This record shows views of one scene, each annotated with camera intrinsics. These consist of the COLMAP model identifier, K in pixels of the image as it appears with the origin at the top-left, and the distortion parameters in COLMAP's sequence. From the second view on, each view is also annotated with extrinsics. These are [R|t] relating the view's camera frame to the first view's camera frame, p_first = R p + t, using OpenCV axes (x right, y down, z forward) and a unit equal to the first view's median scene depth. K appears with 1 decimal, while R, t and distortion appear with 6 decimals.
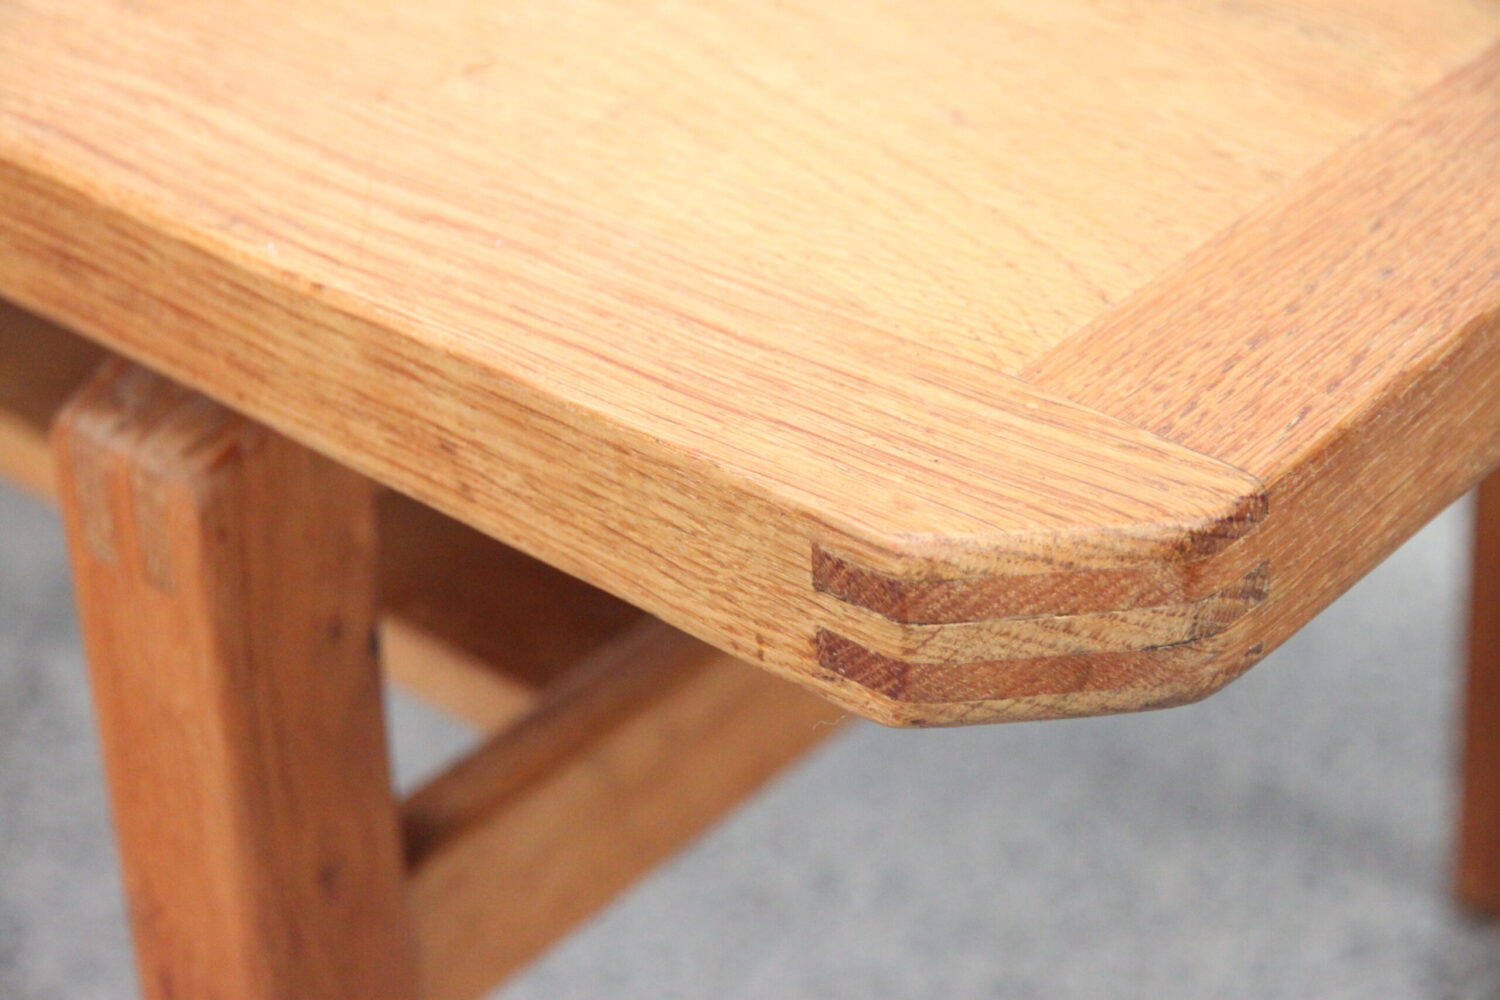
lens RADIAL K [[3690.0, 0, 750.0], [0, 3690.0, 500.0], [0, 0, 1]] dist [0.062219, 0.483127]
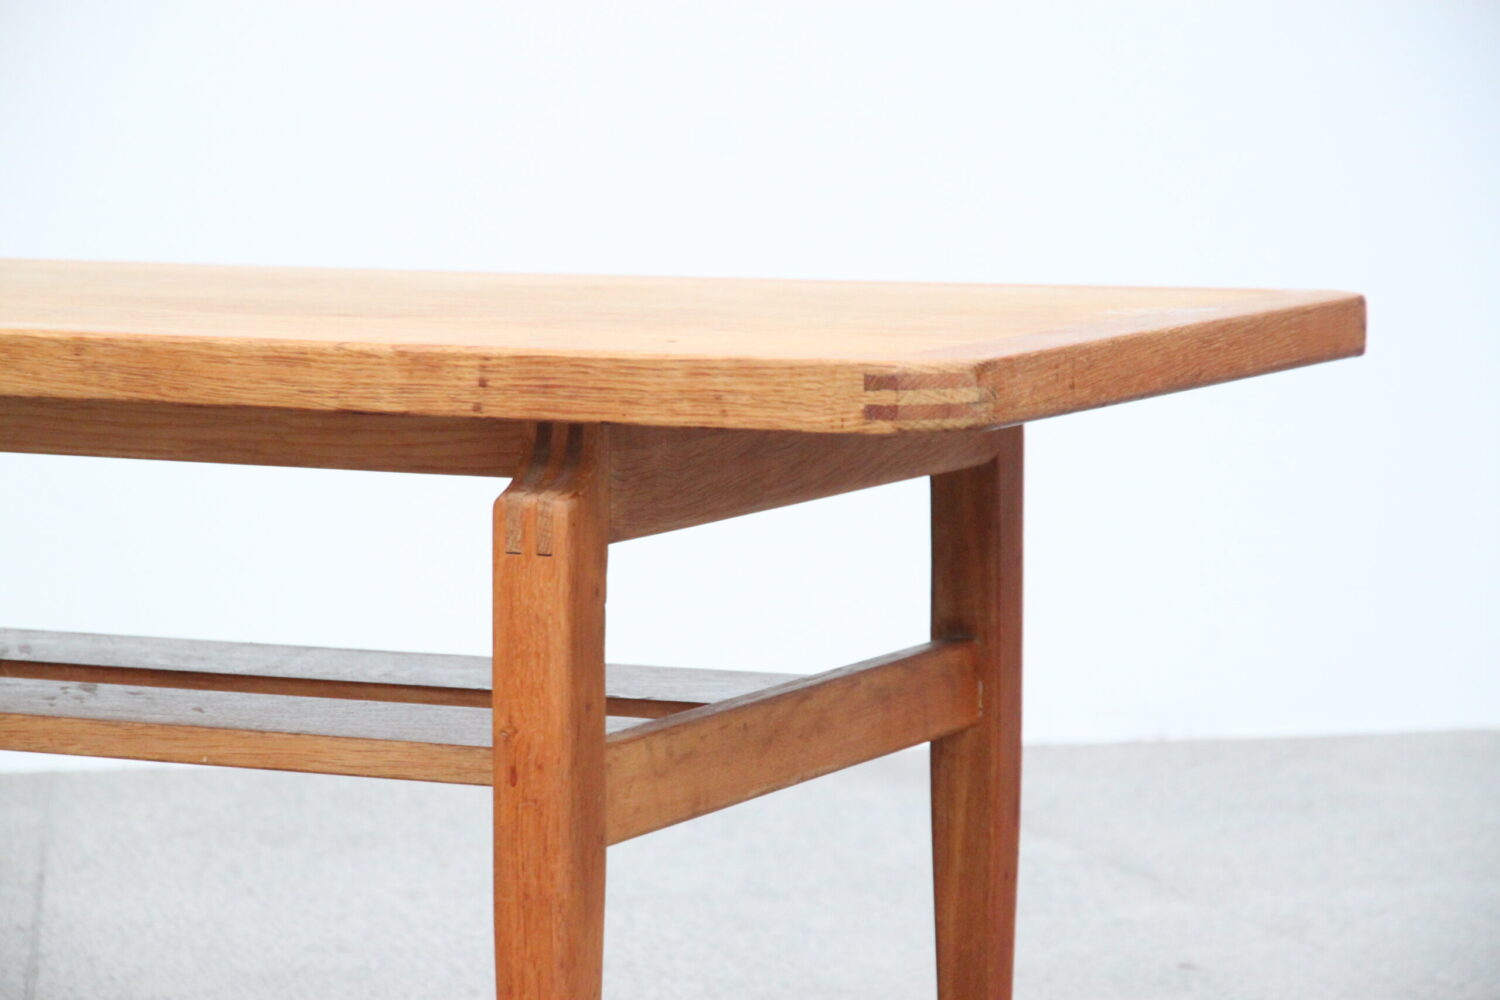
lens RADIAL K [[5318.3, 0, 750.0], [0, 5318.3, 500.0], [0, 0, 1]] dist [0.344290, 0.490045]
pose [[0.964103, 0.004633, 0.265490, -1.268345], [0.120796, 0.882741, -0.454067, 2.133103], [-0.236462, 0.469837, 0.850493, -2.785783]]
